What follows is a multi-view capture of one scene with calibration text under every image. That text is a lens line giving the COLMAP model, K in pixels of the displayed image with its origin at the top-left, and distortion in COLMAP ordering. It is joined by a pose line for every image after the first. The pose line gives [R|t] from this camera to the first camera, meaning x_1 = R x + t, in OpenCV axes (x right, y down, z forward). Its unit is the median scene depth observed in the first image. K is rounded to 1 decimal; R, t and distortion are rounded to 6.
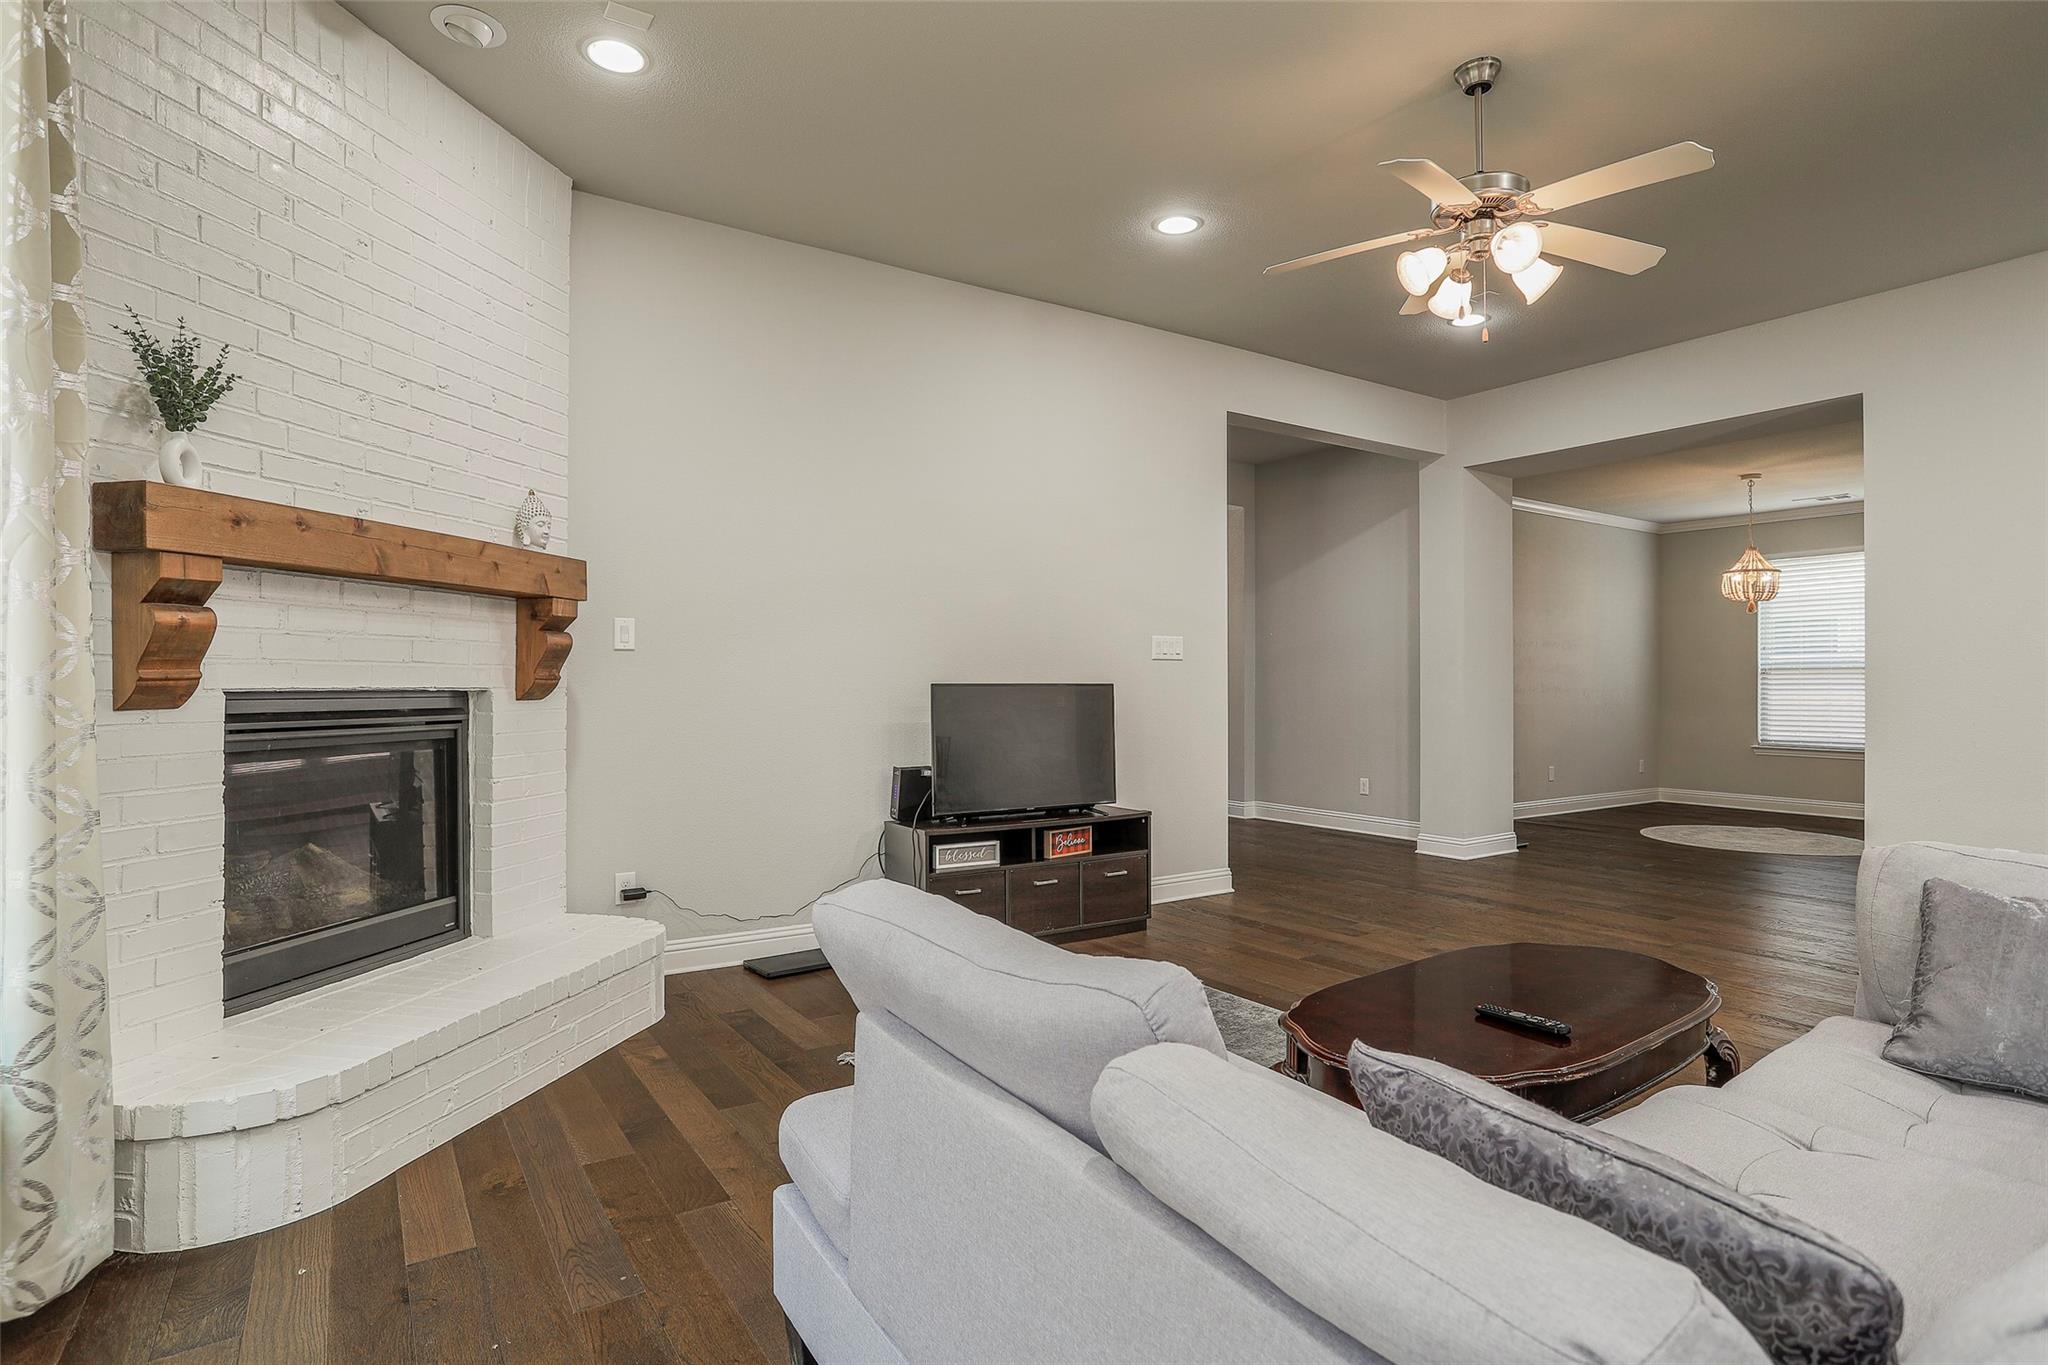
lens RADIAL K [[1056.5, 0, 1030.3], [0, 1056.5, 676.0], [0, 0, 1]] dist [-0.052452, 0.035773]
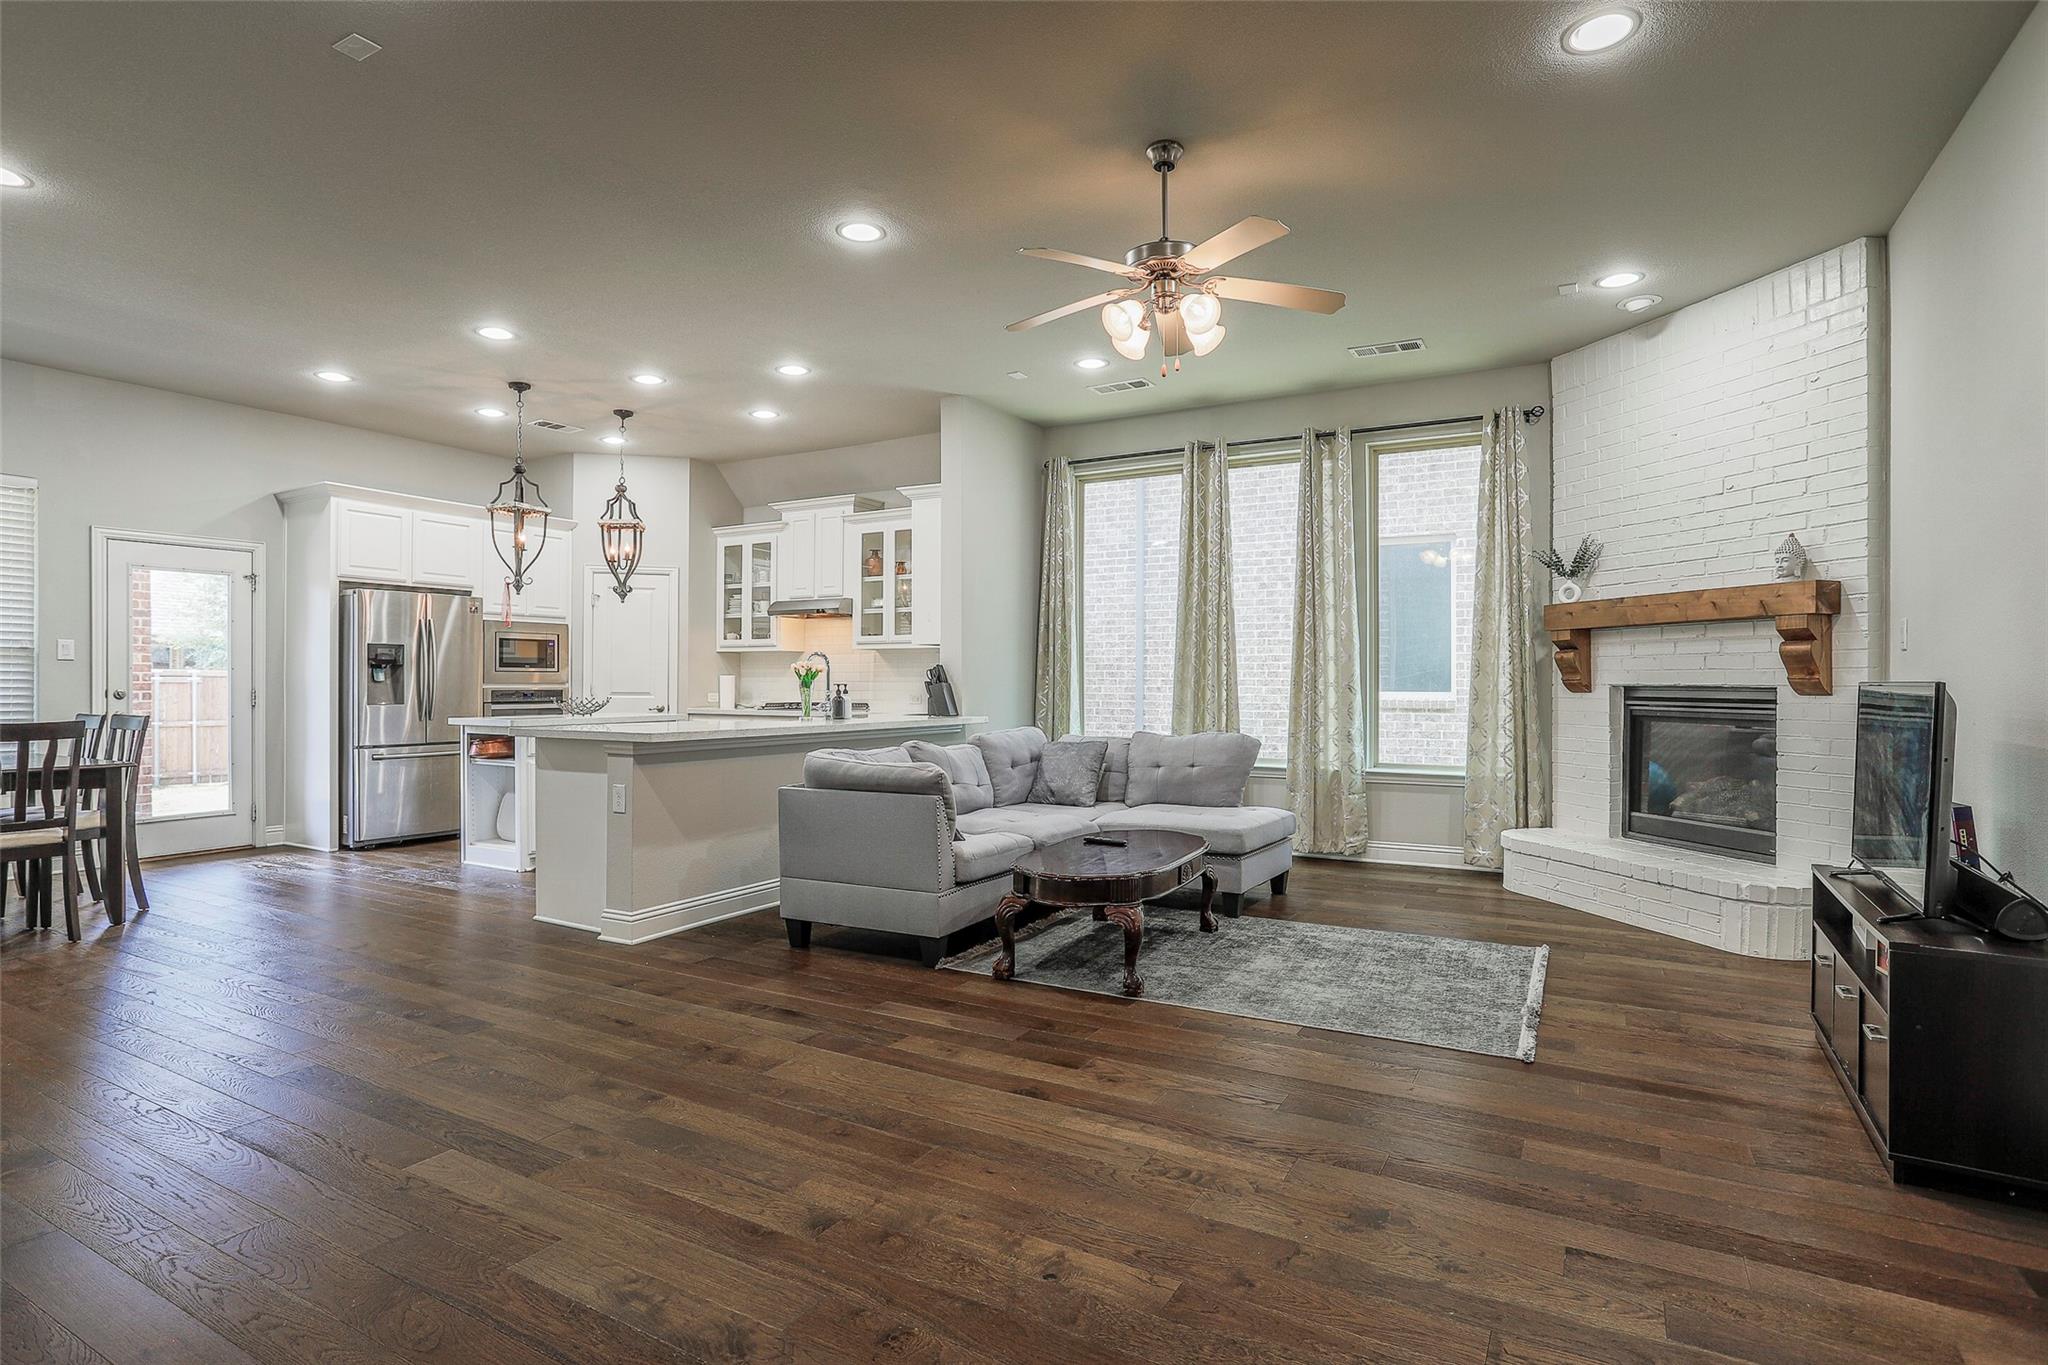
lens RADIAL K [[1041.7, 0, 1026.8], [0, 1041.7, 681.0], [0, 0, 1]] dist [-0.059160, 0.033680]
pose [[-0.893191, -0.003219, -0.449665, 0.913091], [-0.000911, 0.999985, -0.005349, 0.012372], [0.449676, -0.004368, -0.893181, 1.660039]]
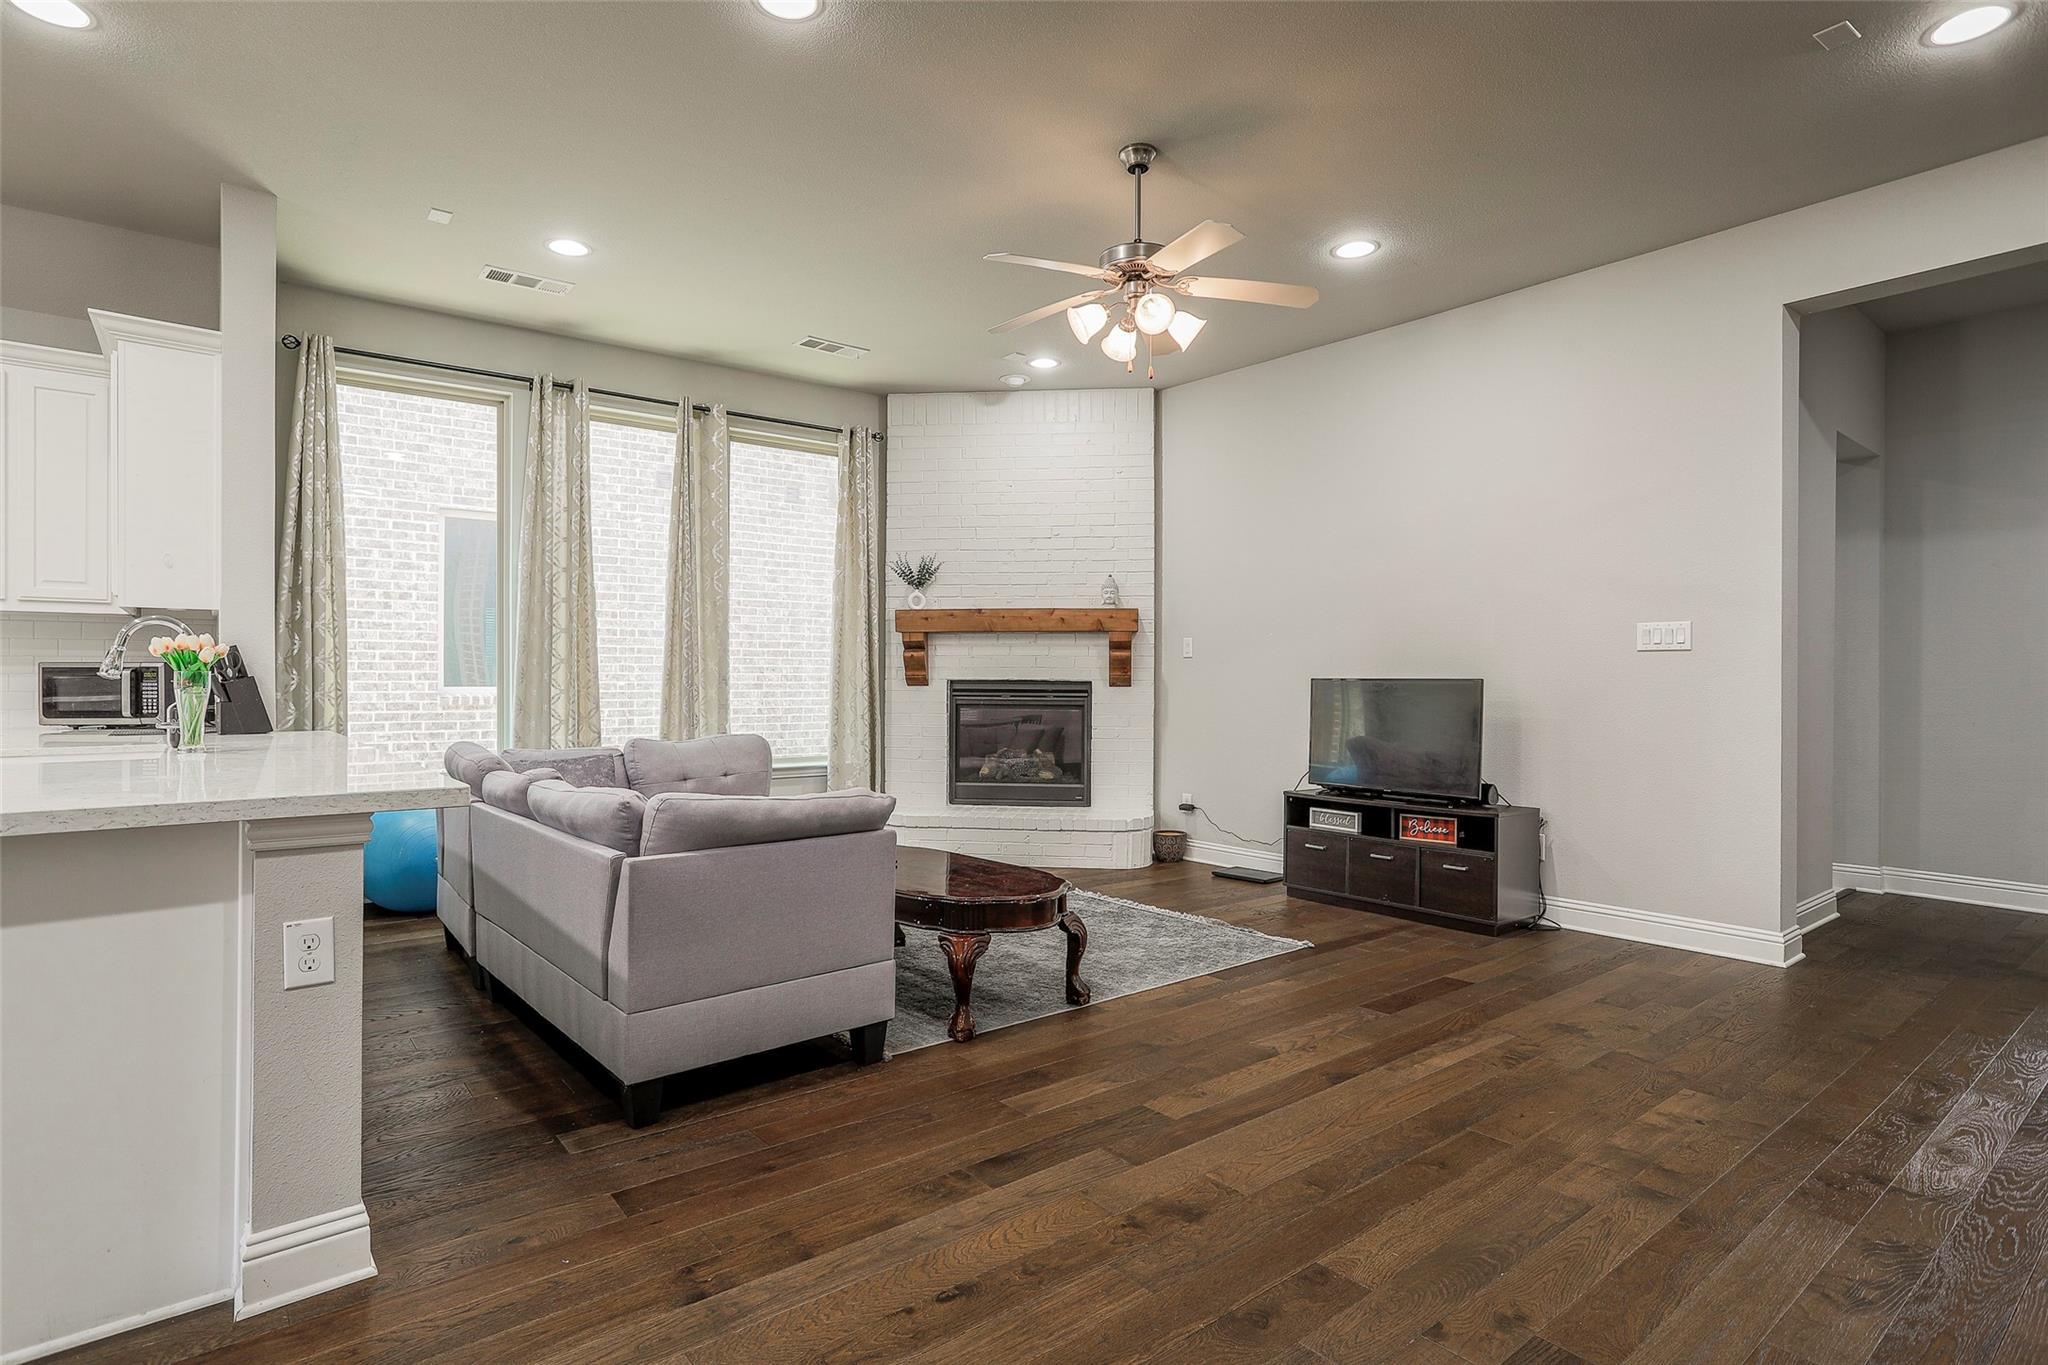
lens RADIAL K [[1046.7, 0, 996.6], [0, 1046.7, 680.1], [0, 0, 1]] dist [-0.052359, 0.029164]
pose [[0.078136, 0.000619, -0.996942, 1.339232], [0.001263, 0.999999, 0.000720, 0.009489], [0.996942, -0.001315, 0.078135, 0.635163]]
